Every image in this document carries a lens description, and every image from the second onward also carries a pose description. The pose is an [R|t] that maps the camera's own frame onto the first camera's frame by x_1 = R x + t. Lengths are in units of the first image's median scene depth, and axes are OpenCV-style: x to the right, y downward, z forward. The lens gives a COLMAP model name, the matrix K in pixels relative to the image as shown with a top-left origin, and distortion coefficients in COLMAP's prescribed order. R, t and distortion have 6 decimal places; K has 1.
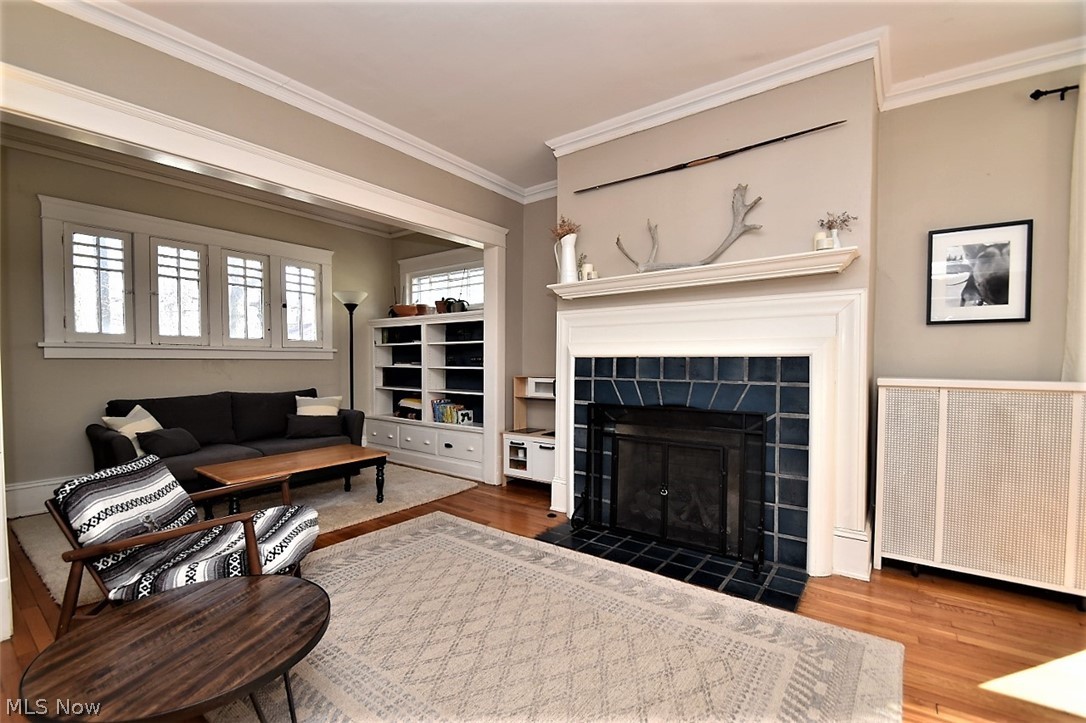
lens RADIAL K [[477.7, 0, 528.4], [0, 477.7, 371.2], [0, 0, 1]] dist [0.000298, -0.000174]
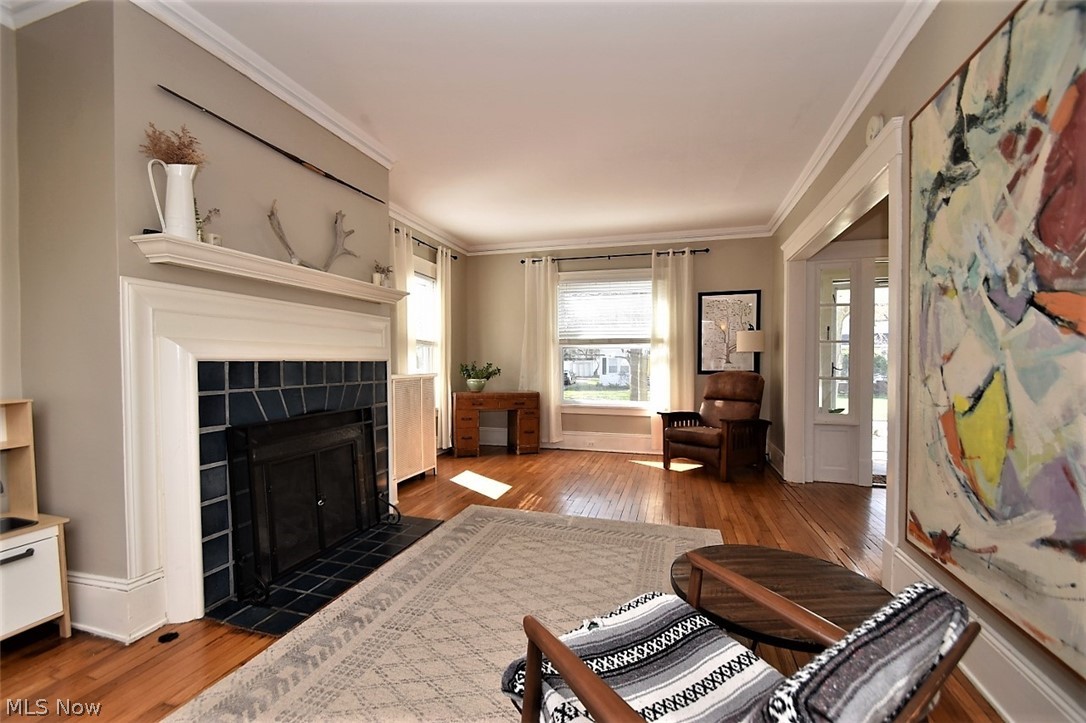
lens RADIAL K [[477.7, 0, 528.4], [0, 477.7, 371.2], [0, 0, 1]] dist [0.000298, -0.000174]
pose [[-0.355942, -0.017478, 0.934344, -0.671901], [0.025620, 0.999267, 0.028453, -0.022998], [-0.934157, 0.034066, -0.355234, 0.841737]]
